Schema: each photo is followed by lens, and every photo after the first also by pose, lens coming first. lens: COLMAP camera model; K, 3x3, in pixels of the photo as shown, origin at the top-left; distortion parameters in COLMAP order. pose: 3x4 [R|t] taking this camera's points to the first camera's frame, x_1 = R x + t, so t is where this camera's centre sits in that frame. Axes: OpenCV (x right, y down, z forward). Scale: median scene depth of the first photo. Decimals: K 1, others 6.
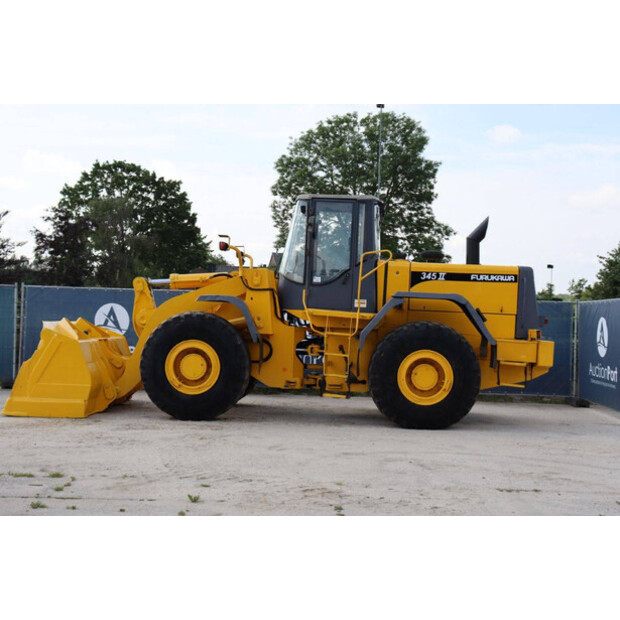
lens RADIAL K [[930.6, 0, 309.4], [0, 930.6, 307.6], [0, 0, 1]] dist [0.115665, 0.000000]
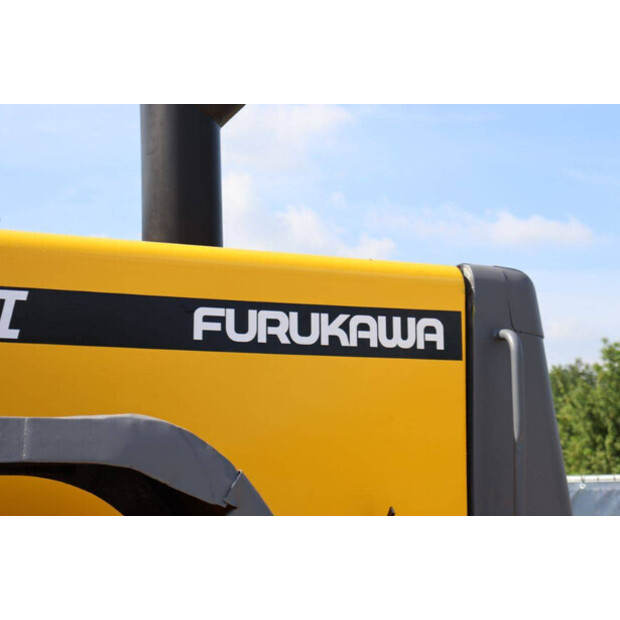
lens RADIAL K [[1468.7, 0, 313.0], [0, 1468.7, 311.3], [0, 0, 1]] dist [0.393178, 0.000000]
pose [[0.924713, 0.022224, 0.380016, 0.097175], [0.026595, 0.992083, -0.122734, -0.004005], [-0.379735, 0.123600, 0.916801, 0.755658]]
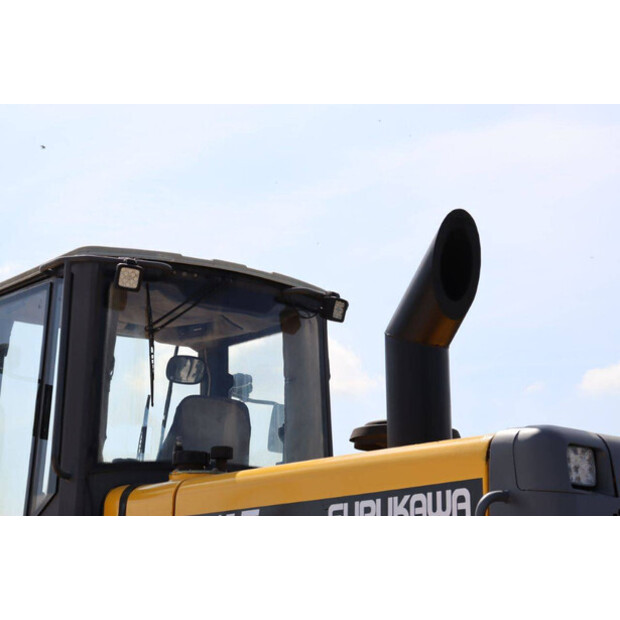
lens RADIAL K [[1468.7, 0, 311.9], [0, 1468.7, 311.3], [0, 0, 1]] dist [0.393178, 0.000000]
pose [[0.617012, -0.203745, -0.760121, 0.415068], [0.018041, 0.969312, -0.245172, 0.002444], [0.786747, 0.137561, 0.601753, 0.784892]]
